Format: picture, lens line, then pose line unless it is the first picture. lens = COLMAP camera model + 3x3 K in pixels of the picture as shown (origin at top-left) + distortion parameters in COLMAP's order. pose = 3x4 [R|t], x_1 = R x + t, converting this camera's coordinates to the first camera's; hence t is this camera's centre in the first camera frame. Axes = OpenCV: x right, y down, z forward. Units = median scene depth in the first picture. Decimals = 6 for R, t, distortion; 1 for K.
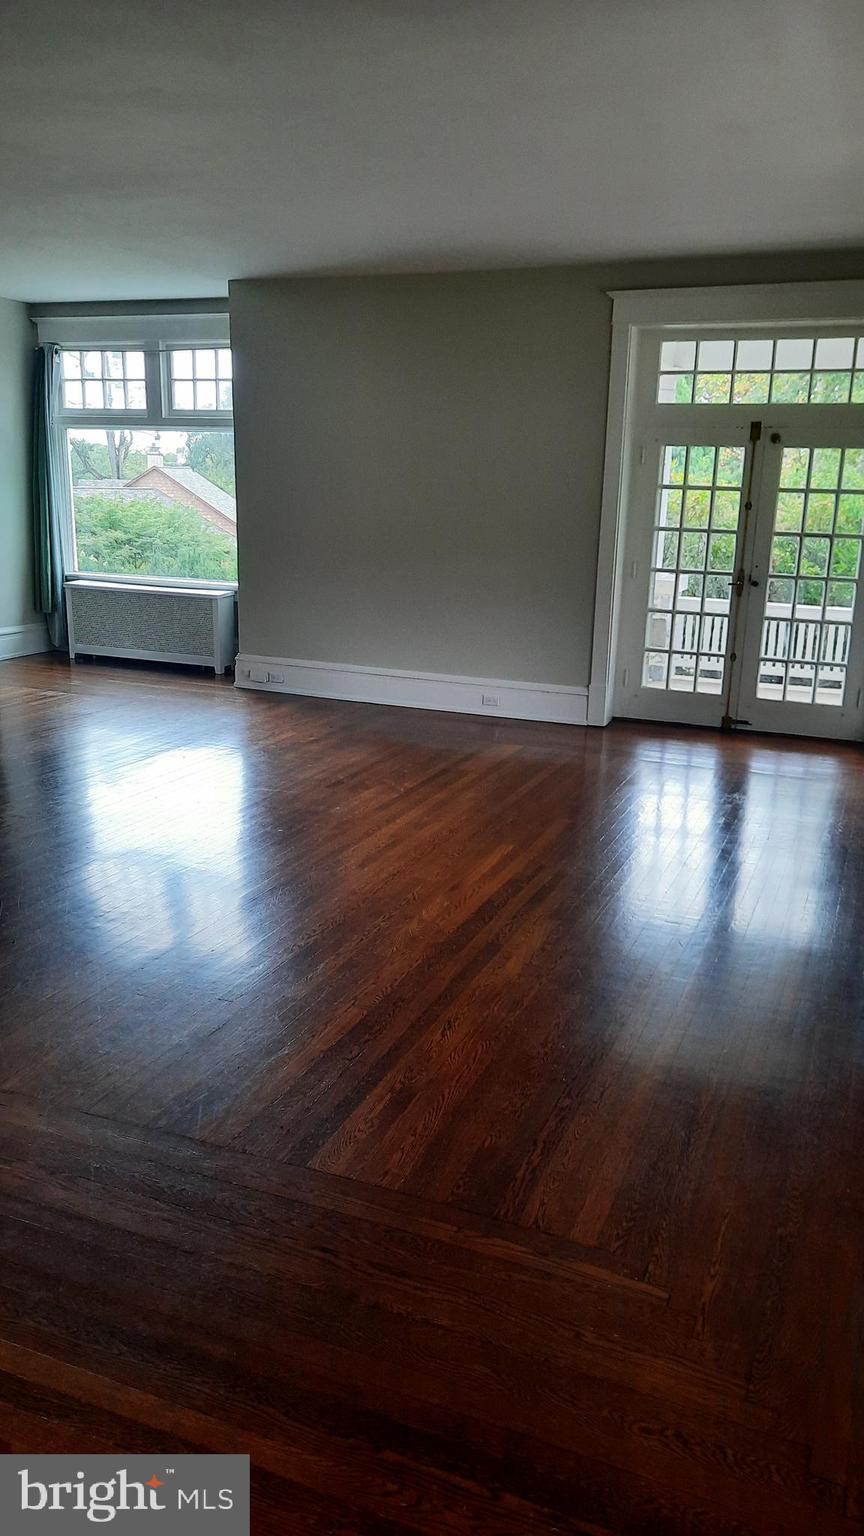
lens RADIAL K [[1112.7, 0, 428.1], [0, 1112.7, 768.8], [0, 0, 1]] dist [0.075259, -0.093108]
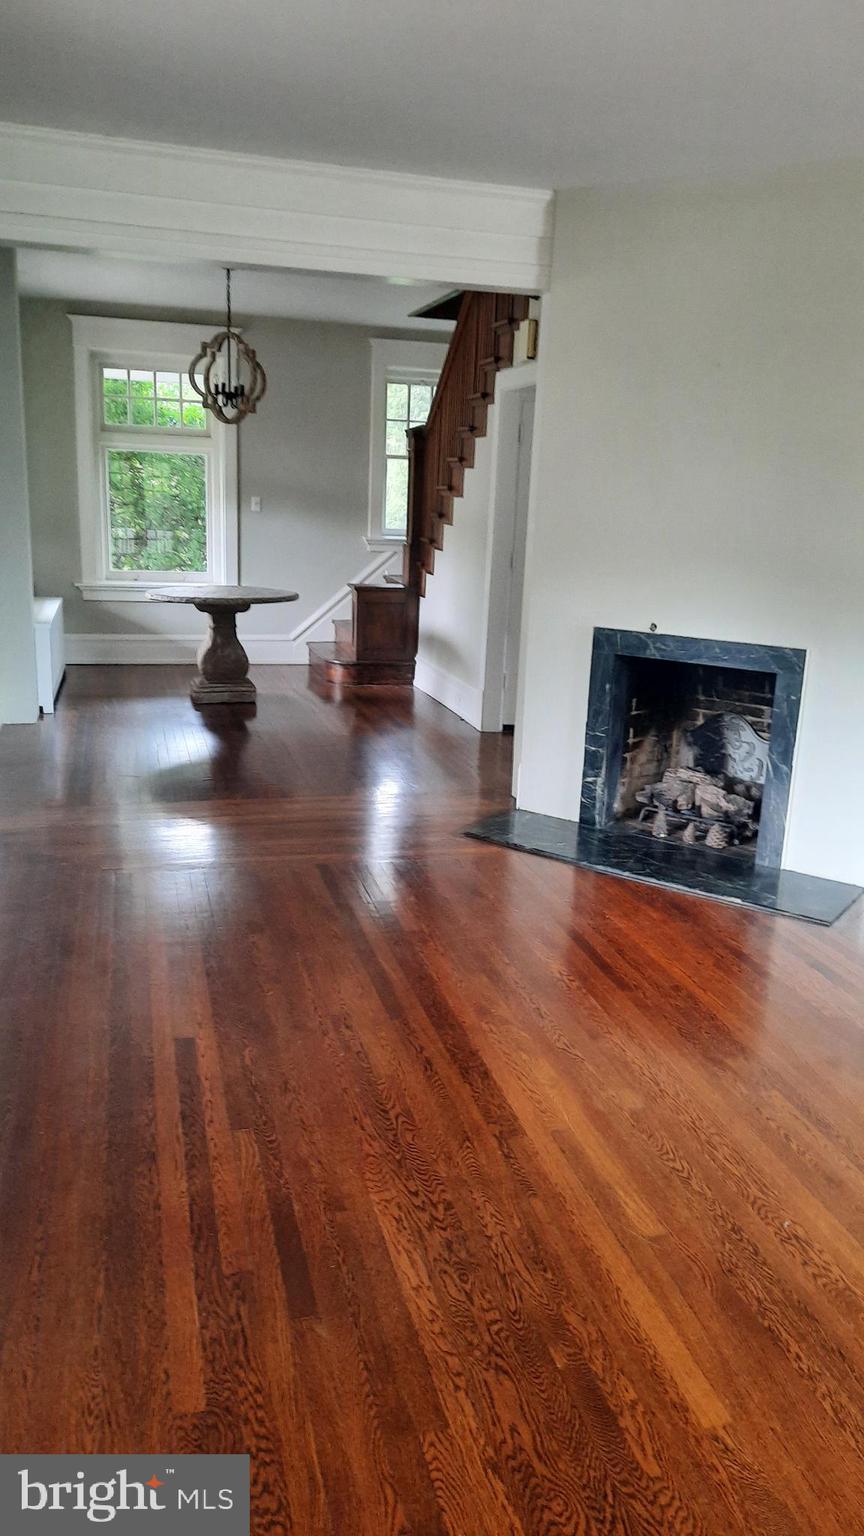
lens RADIAL K [[1112.7, 0, 428.1], [0, 1112.7, 768.8], [0, 0, 1]] dist [0.075259, -0.093108]
pose [[-0.790973, 0.090368, -0.605141, 0.468089], [-0.211008, 0.888068, 0.408425, -0.318688], [0.574315, 0.450743, -0.683369, 1.291774]]
